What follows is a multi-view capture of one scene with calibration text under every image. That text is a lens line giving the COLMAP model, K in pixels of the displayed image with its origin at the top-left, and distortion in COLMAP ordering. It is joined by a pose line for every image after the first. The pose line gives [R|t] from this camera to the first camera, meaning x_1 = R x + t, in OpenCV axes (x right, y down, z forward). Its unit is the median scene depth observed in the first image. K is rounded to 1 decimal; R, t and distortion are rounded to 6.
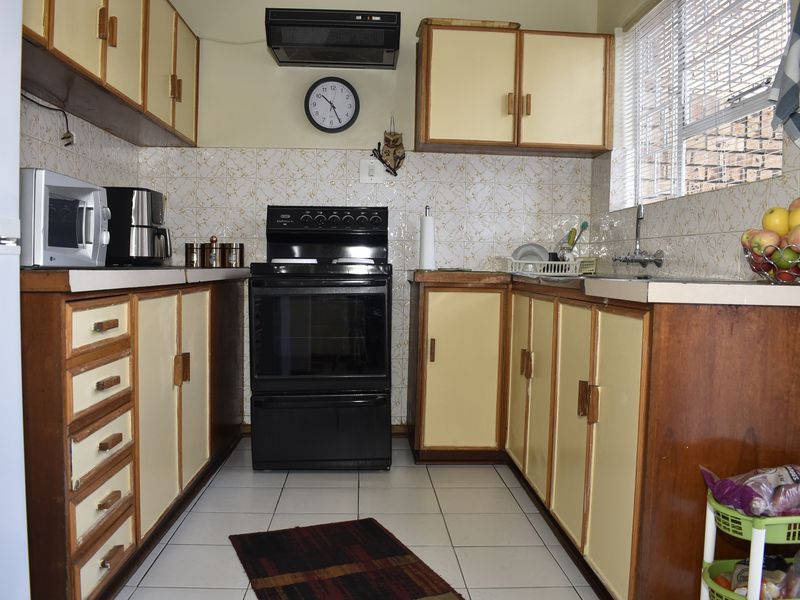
lens RADIAL K [[704.8, 0, 400.0], [0, 704.8, 300.0], [0, 0, 1]] dist [-0.095460, 0.005097]
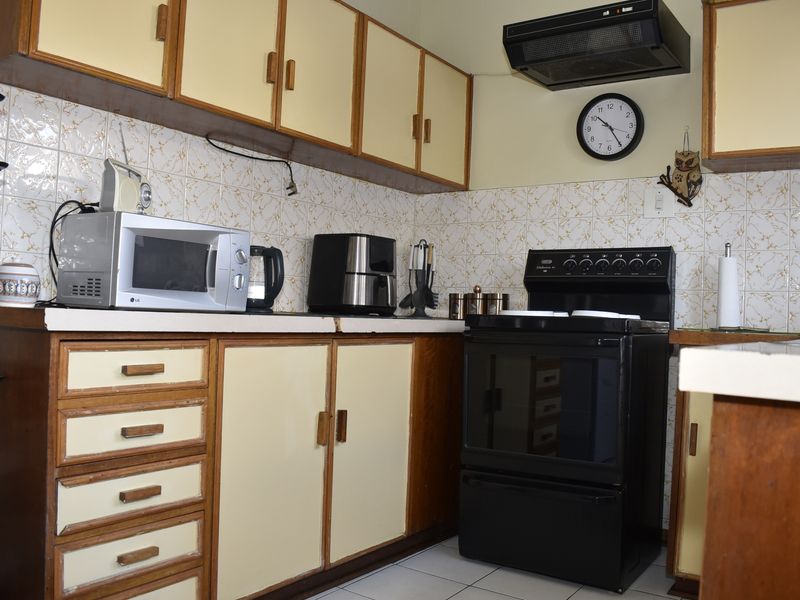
lens RADIAL K [[704.8, 0, 400.0], [0, 704.8, 300.0], [0, 0, 1]] dist [-0.095460, 0.005097]
pose [[0.790948, 0.002298, -0.611880, 0.212753], [-0.053688, 0.996397, -0.065658, -0.007387], [0.609524, 0.084783, 0.788221, 0.220157]]
